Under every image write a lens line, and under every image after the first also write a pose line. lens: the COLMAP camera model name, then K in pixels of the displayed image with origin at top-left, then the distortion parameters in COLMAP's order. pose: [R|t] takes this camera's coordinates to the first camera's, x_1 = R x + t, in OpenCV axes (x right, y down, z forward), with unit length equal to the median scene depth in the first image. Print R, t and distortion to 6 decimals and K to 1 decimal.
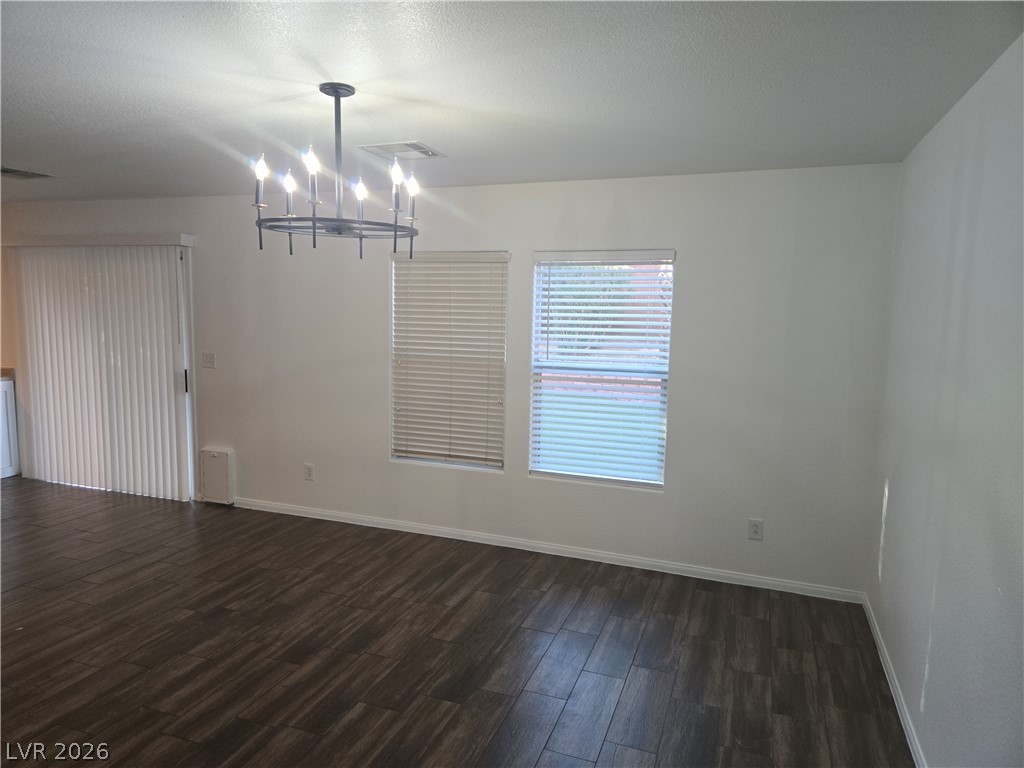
lens RADIAL K [[691.8, 0, 505.9], [0, 691.8, 384.0], [0, 0, 1]] dist [0.009001, -0.005145]
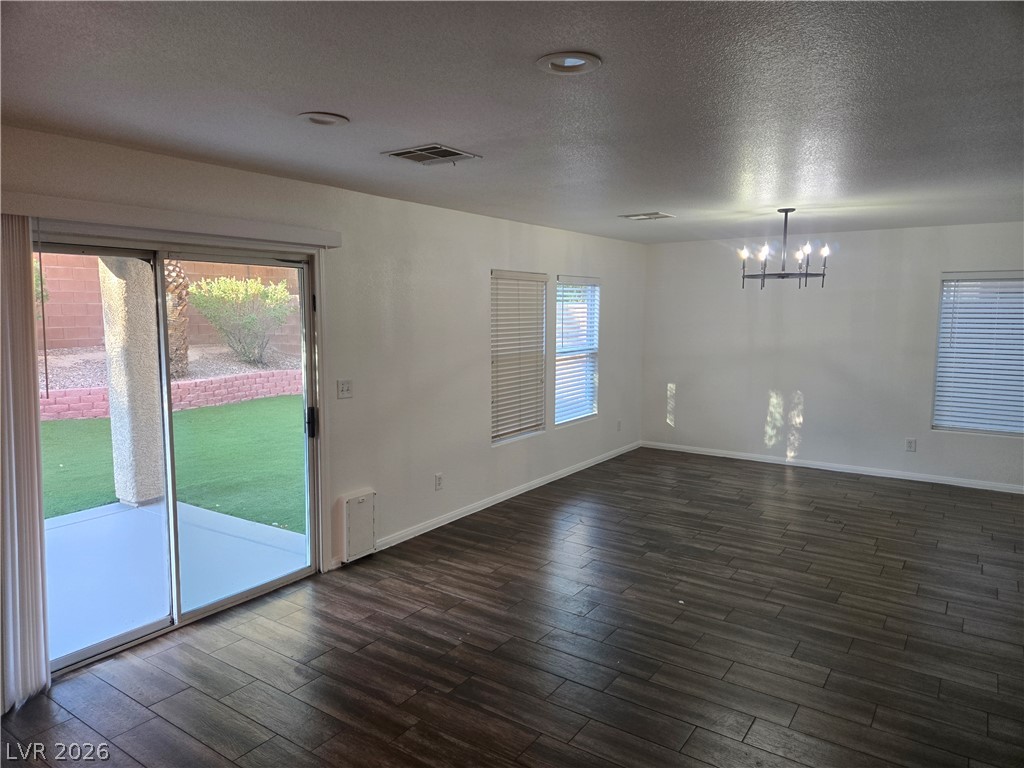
lens RADIAL K [[691.8, 0, 507.0], [0, 691.8, 381.9], [0, 0, 1]] dist [0.009001, -0.005145]
pose [[0.245284, -0.121632, 0.961791, -1.628719], [0.118211, 0.988447, 0.094856, -0.135490], [-0.962217, 0.090428, 0.256828, 0.842997]]
